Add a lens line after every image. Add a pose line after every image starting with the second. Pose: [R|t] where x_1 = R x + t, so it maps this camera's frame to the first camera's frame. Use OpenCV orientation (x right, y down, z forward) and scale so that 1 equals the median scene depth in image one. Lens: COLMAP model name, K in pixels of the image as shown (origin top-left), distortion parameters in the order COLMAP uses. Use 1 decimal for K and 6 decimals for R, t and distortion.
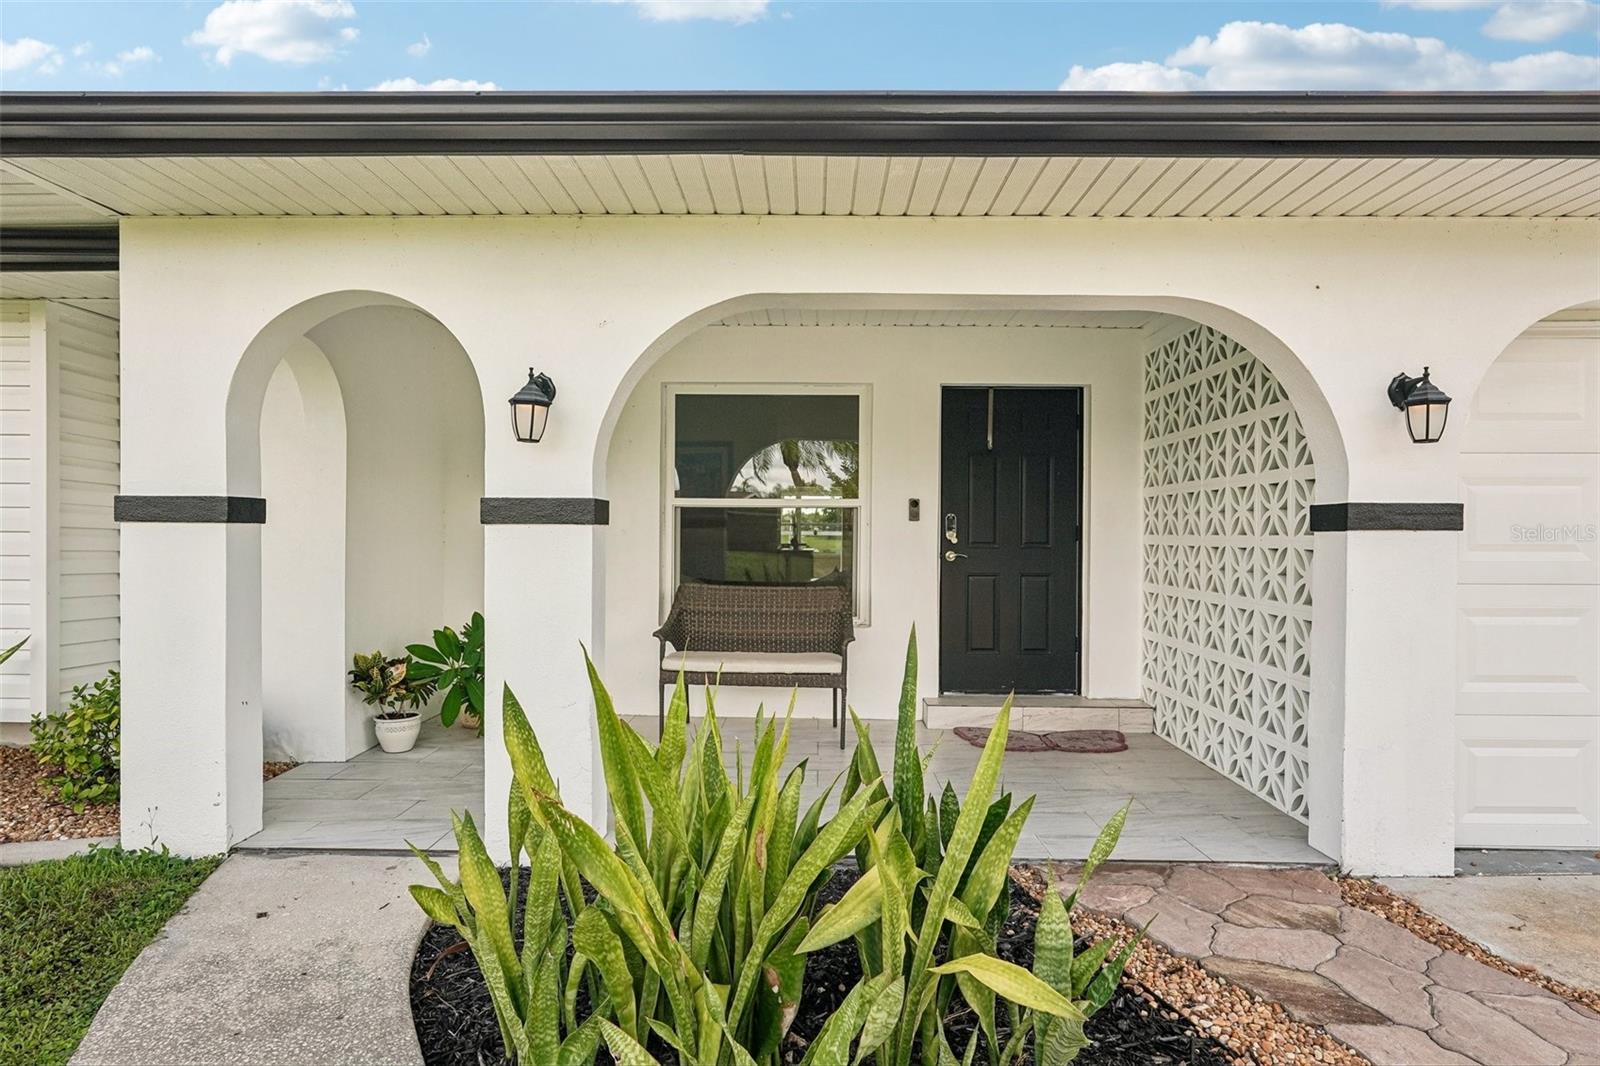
lens RADIAL K [[928.1, 0, 800.0], [0, 928.1, 533.0], [0, 0, 1]] dist [-0.001633, -0.000162]
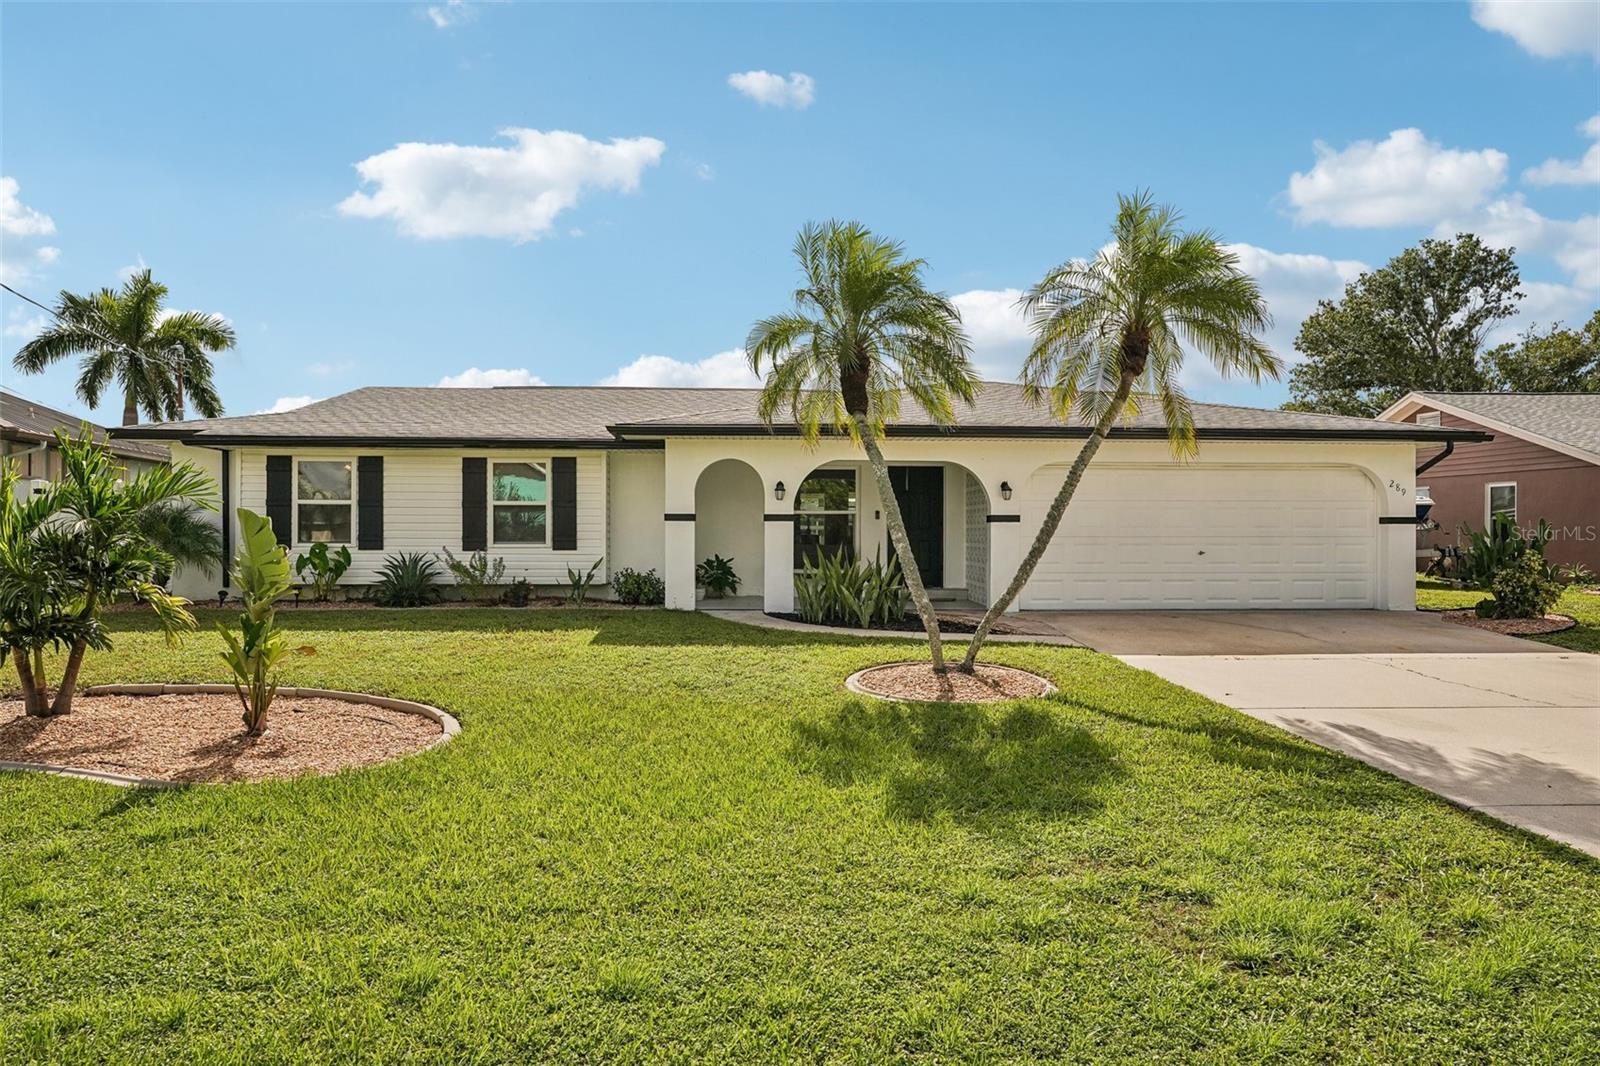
lens RADIAL K [[1058.7, 0, 800.0], [0, 1058.7, 533.0], [0, 0, 1]] dist [0.000703, 0.000003]
pose [[0.998728, -0.003479, 0.050296, -0.405602], [0.003291, 0.999987, 0.003814, 0.022249], [-0.050309, -0.003644, 0.998727, -3.256525]]
